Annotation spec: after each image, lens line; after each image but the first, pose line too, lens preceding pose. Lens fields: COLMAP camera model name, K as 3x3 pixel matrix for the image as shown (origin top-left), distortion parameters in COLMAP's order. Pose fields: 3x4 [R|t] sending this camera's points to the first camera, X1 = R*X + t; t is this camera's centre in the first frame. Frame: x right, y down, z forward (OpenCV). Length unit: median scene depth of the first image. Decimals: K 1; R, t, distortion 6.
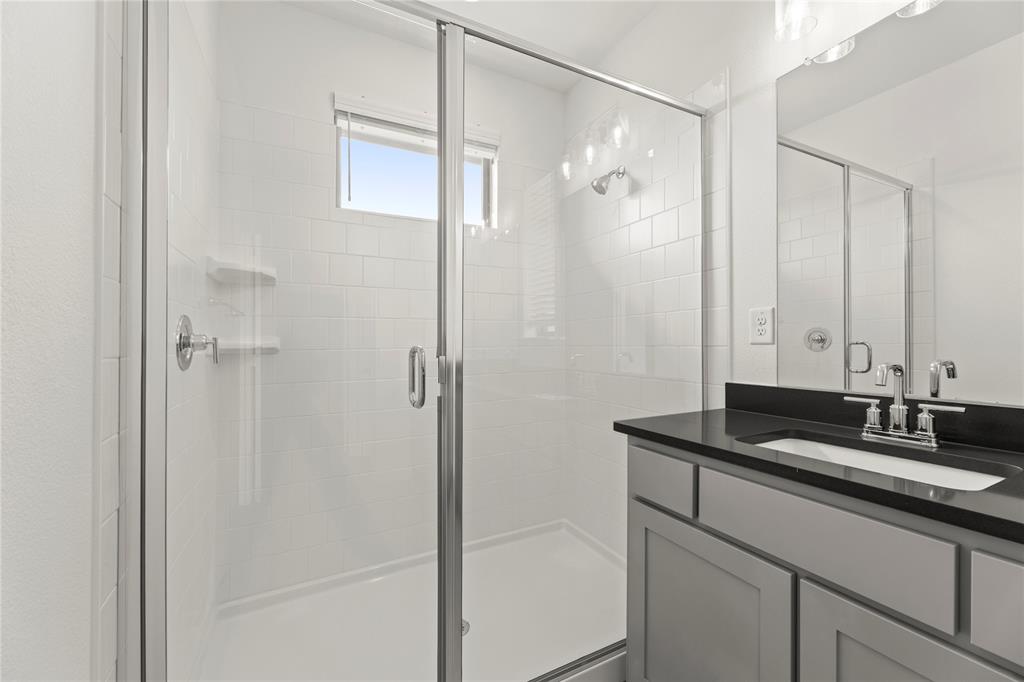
lens RADIAL K [[406.3, 0, 510.9], [0, 406.3, 333.6], [0, 0, 1]] dist [-0.003523, 0.000961]
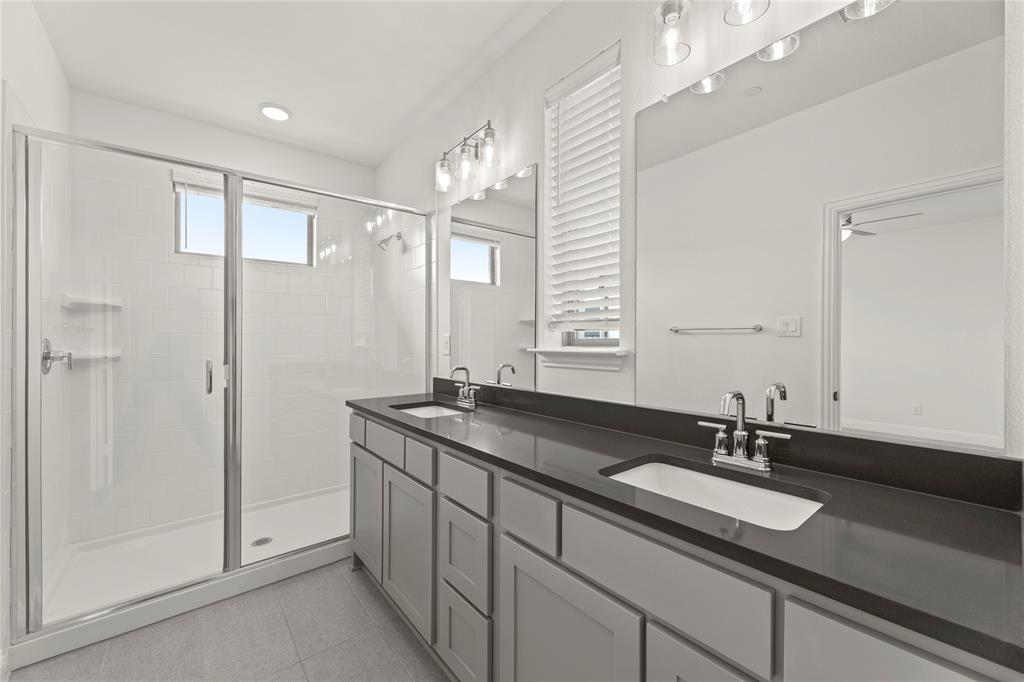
lens RADIAL K [[406.3, 0, 517.0], [0, 406.3, 337.0], [0, 0, 1]] dist [-0.003523, 0.000961]
pose [[0.977182, 0.006219, 0.212311, 0.533580], [-0.009449, 0.999854, 0.014204, -0.078841], [-0.212191, -0.015886, 0.977099, -0.763485]]
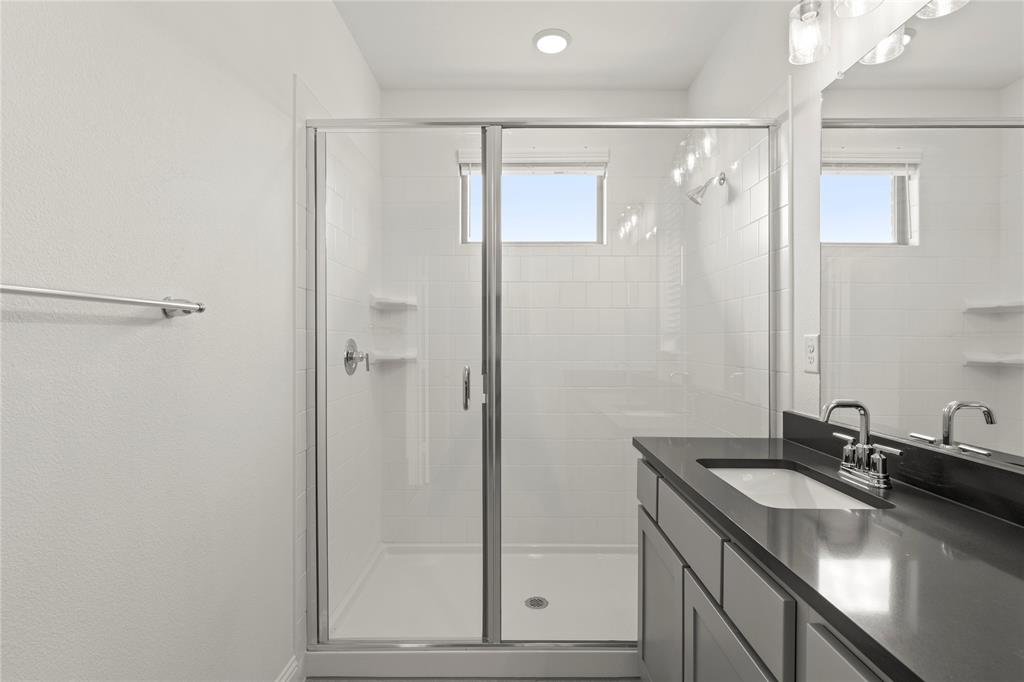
lens RADIAL K [[499.8, 0, 513.5], [0, 499.8, 334.4], [0, 0, 1]] dist [0.001857, -0.001225]
pose [[0.887316, 0.006166, -0.461120, 0.530491], [-0.002039, 0.999953, 0.009449, -0.071414], [0.461157, -0.007444, 0.887287, -0.338162]]
